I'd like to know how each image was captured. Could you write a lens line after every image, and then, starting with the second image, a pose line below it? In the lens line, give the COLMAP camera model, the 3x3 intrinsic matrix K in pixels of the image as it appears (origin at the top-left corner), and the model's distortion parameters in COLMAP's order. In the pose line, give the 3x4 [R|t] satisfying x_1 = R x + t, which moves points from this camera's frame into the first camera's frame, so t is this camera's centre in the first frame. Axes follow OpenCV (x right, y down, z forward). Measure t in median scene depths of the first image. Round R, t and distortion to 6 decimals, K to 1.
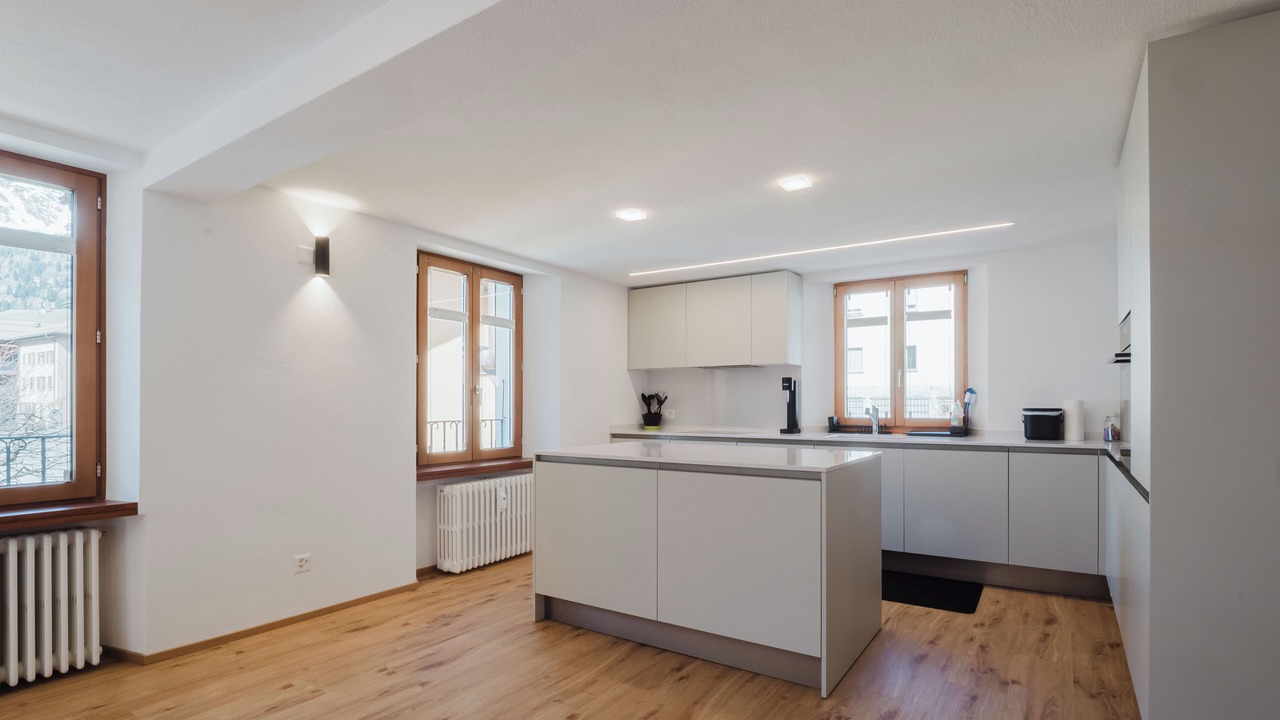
lens RADIAL K [[626.8, 0, 652.4], [0, 626.8, 394.9], [0, 0, 1]] dist [-0.005606, -0.008037]
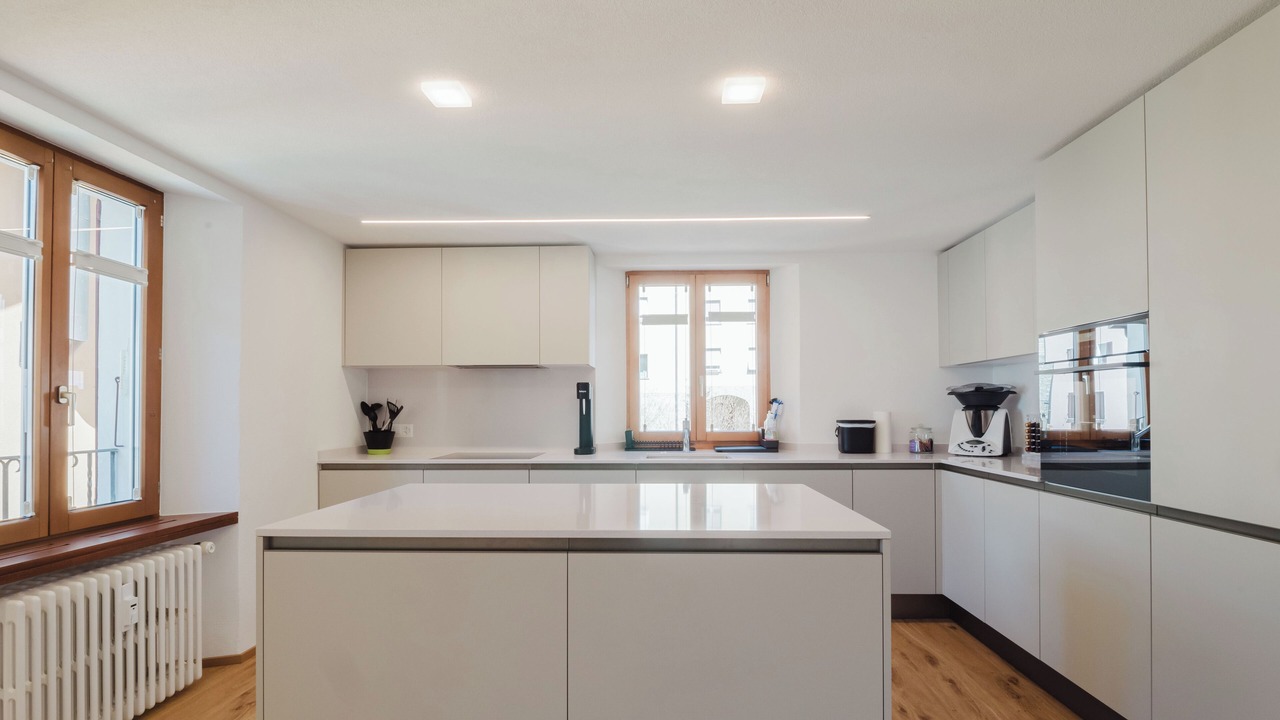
lens RADIAL K [[626.8, 0, 652.4], [0, 626.8, 394.9], [0, 0, 1]] dist [-0.005606, -0.008037]
pose [[0.855327, 0.009917, 0.517993, -0.118116], [-0.005036, 0.999929, -0.010828, -0.004719], [-0.518063, 0.006653, 0.855316, 0.292633]]
